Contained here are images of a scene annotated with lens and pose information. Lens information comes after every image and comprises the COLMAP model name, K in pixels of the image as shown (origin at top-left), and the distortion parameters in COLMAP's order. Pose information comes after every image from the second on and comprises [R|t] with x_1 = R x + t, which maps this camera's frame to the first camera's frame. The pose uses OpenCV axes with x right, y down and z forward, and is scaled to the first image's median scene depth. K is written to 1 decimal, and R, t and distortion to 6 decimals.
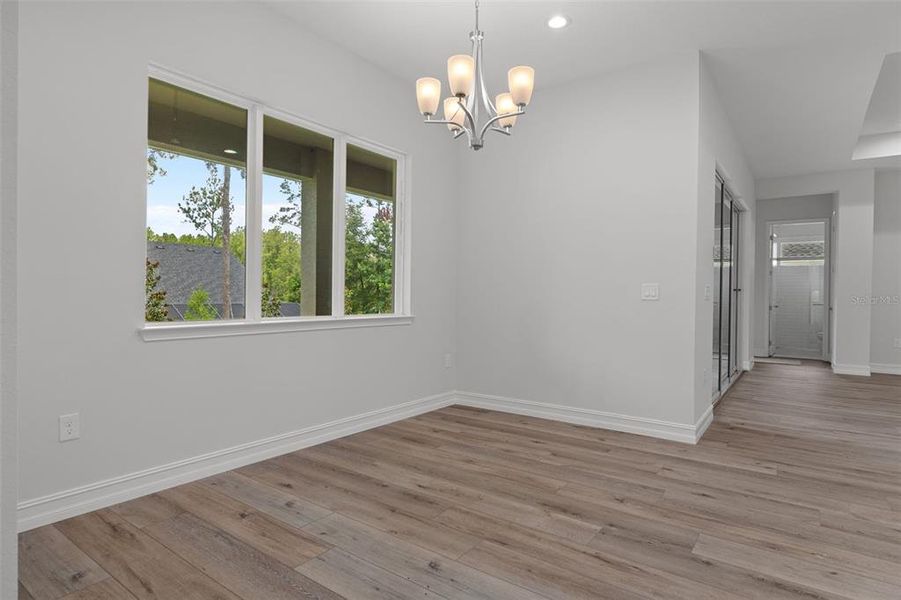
lens RADIAL K [[495.0, 0, 450.5], [0, 495.0, 300.0], [0, 0, 1]] dist [-0.001142, -0.000040]
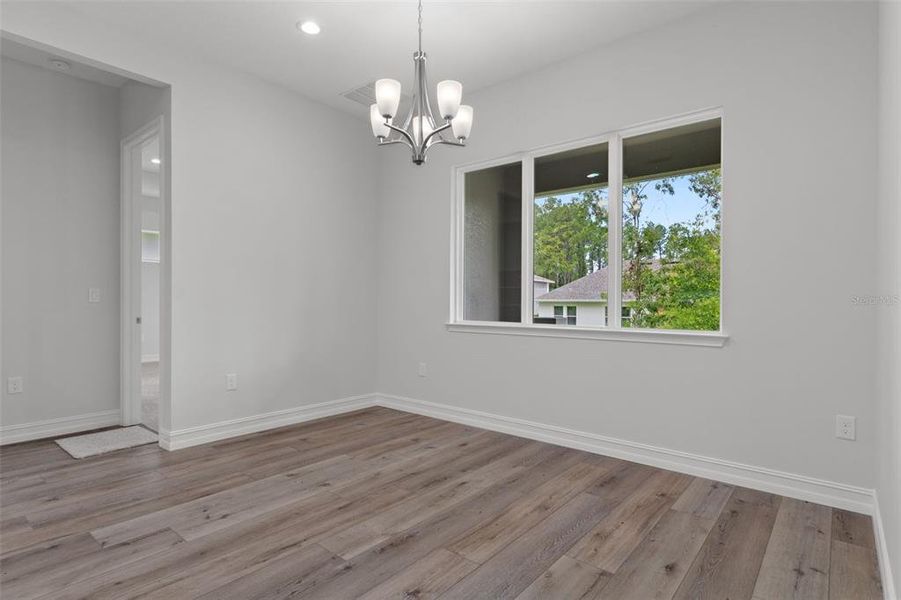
lens RADIAL K [[487.1, 0, 450.5], [0, 487.1, 300.0], [0, 0, 1]] dist [0.004985, 0.000960]
pose [[-0.089636, -0.018347, -0.995806, 0.946754], [-0.019450, 0.999672, -0.016668, 0.003354], [0.995785, 0.017874, -0.089964, 1.017513]]
